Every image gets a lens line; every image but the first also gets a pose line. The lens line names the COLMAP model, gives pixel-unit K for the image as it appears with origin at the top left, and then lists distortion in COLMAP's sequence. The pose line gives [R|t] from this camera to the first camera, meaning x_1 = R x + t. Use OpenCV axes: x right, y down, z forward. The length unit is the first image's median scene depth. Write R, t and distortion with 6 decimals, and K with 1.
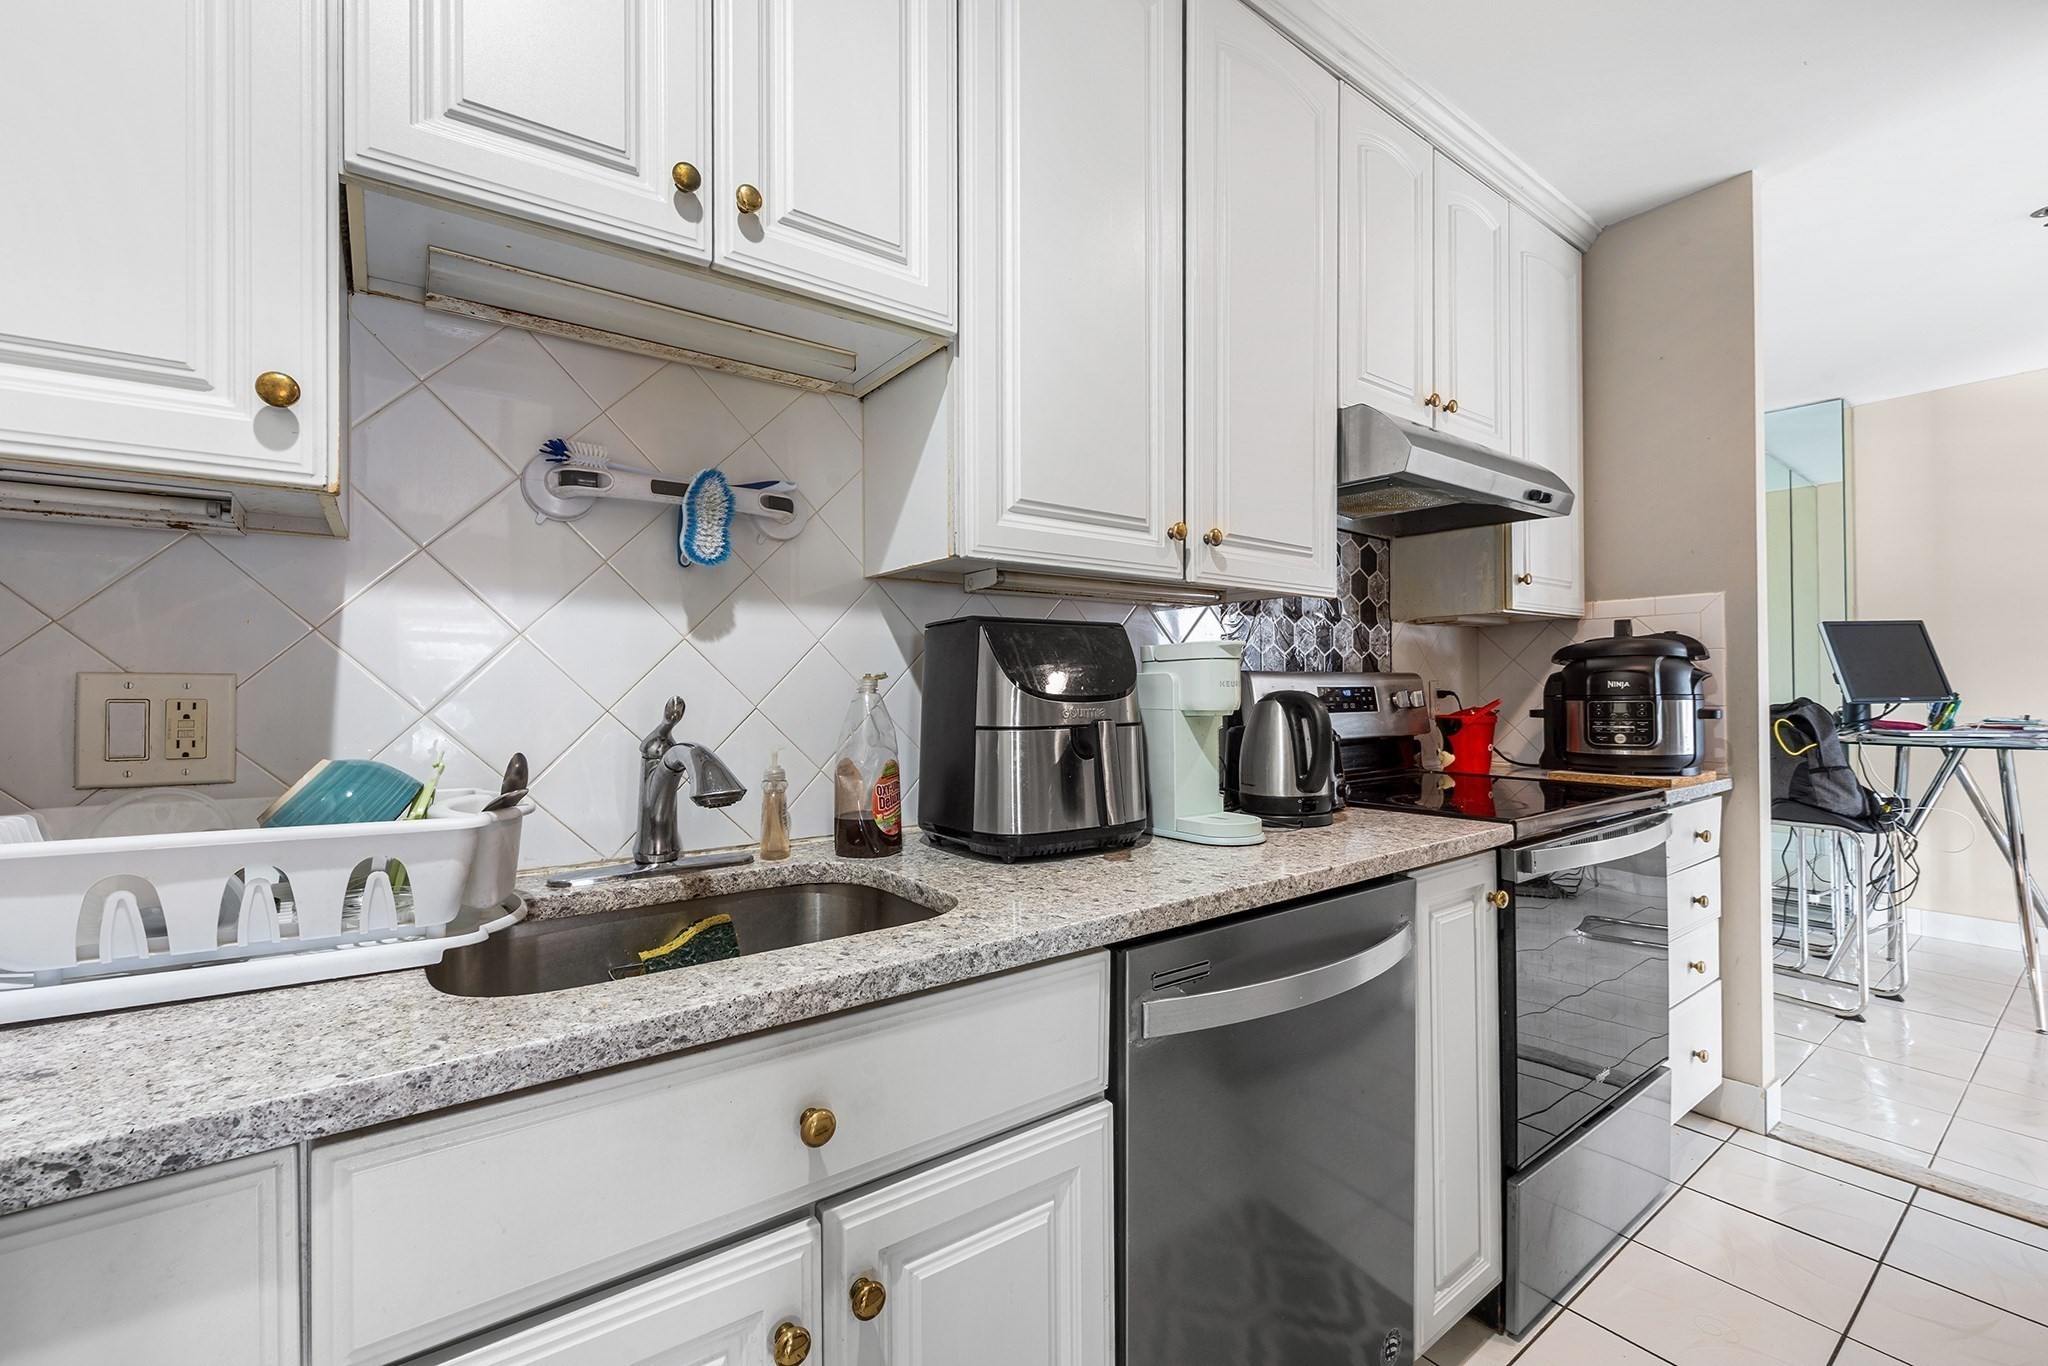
lens RADIAL K [[843.1, 0, 1019.0], [0, 843.1, 690.0], [0, 0, 1]] dist [0.000350, -0.000211]
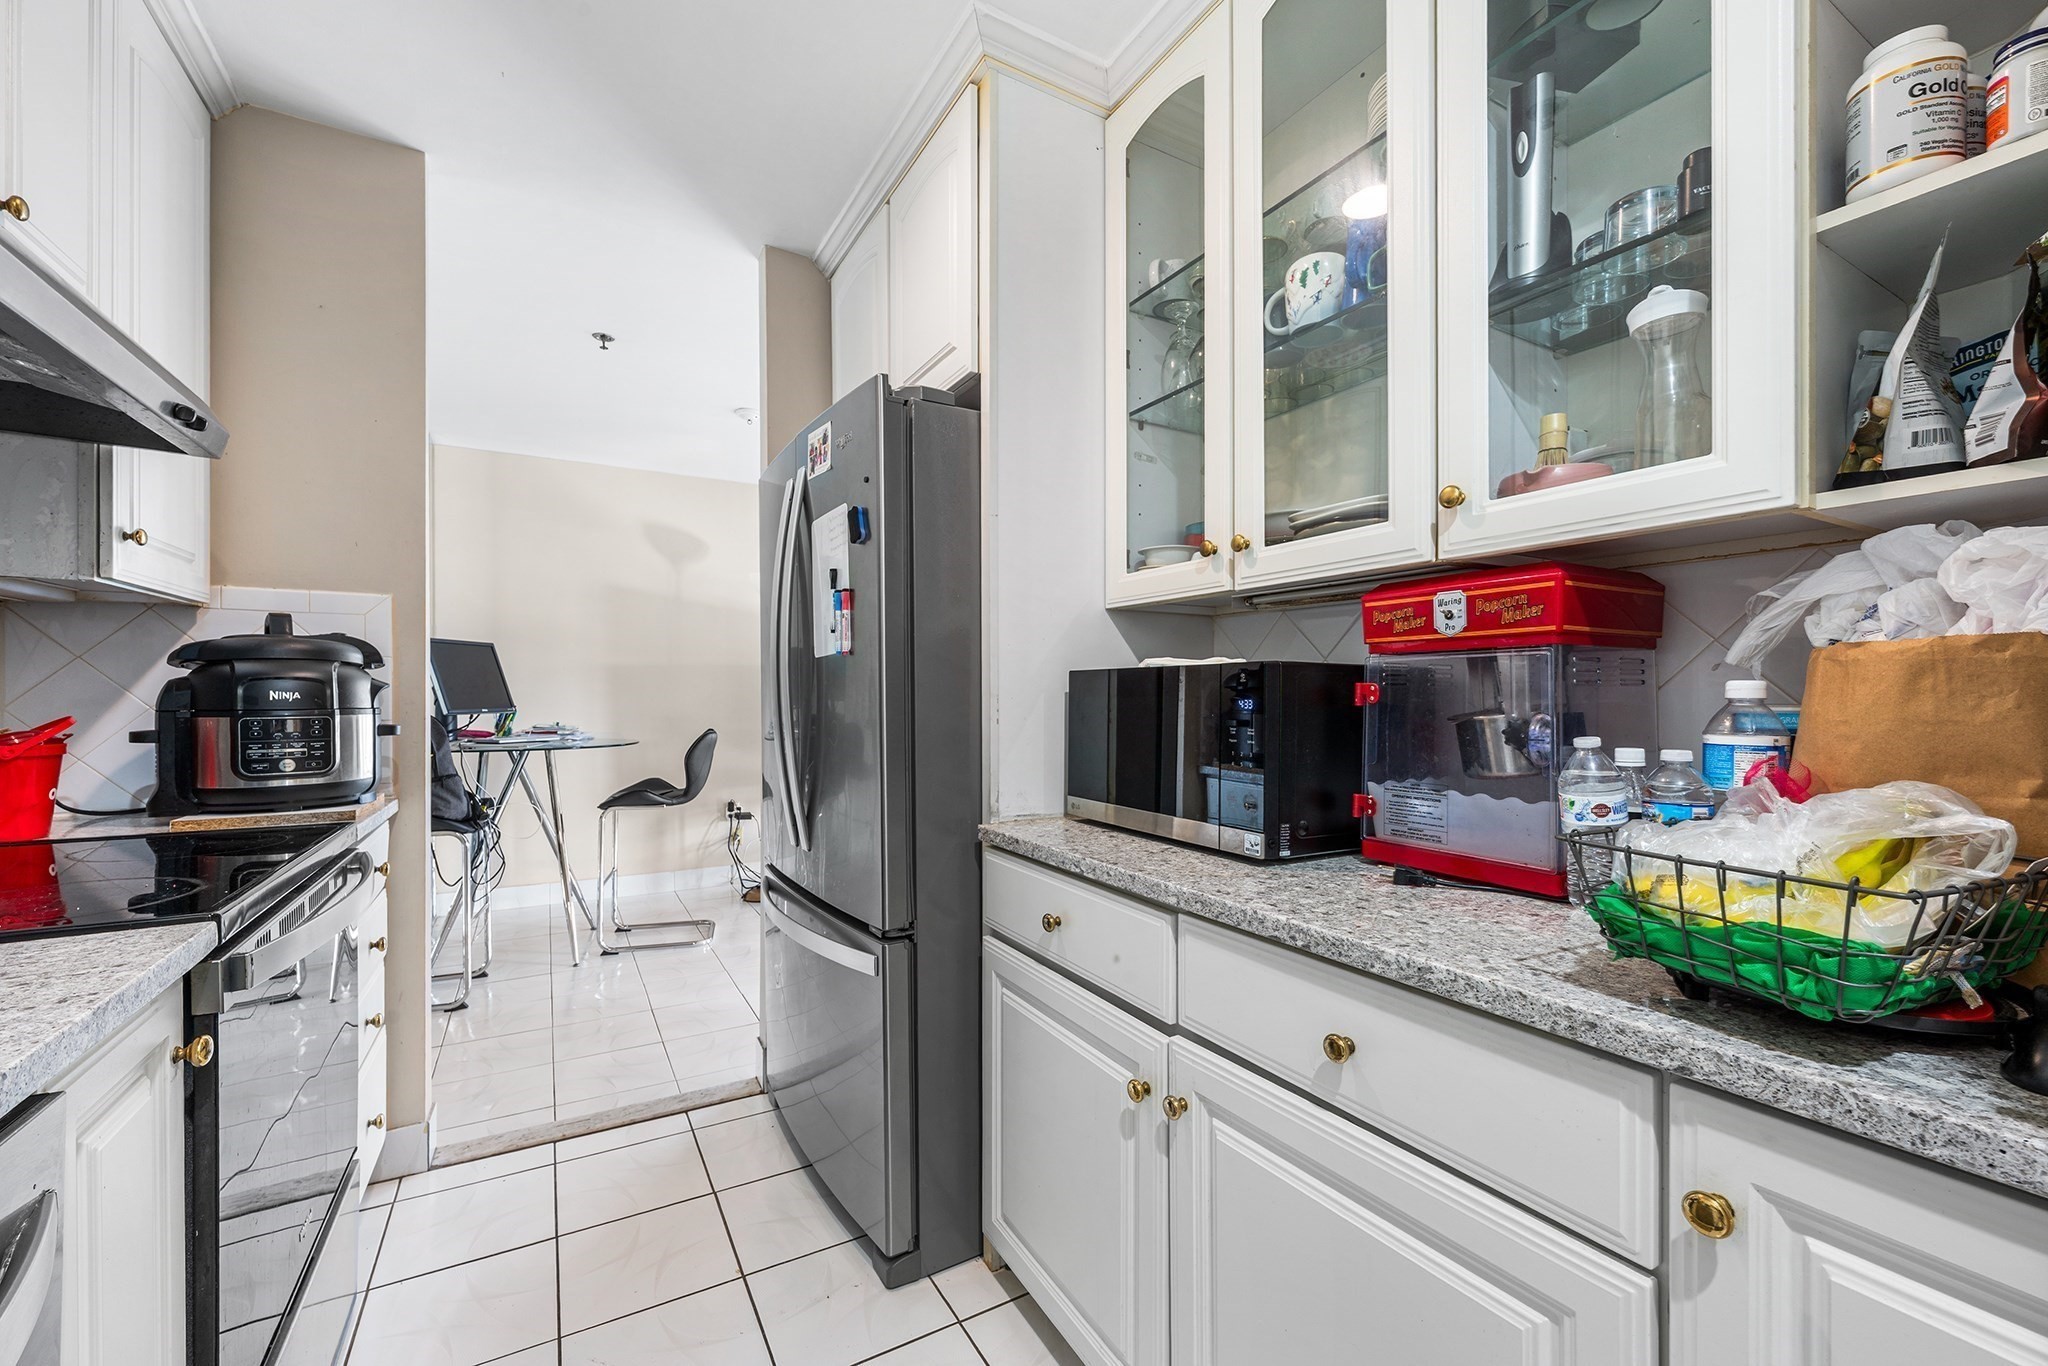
lens RADIAL K [[823.0, 0, 1019.5], [0, 823.0, 698.4], [0, 0, 1]] dist [-0.000388, -0.000140]
pose [[0.116658, 0.006438, 0.993151, 0.035024], [-0.001766, 0.999979, -0.006275, -0.000475], [-0.993171, -0.001022, 0.116667, 0.222268]]
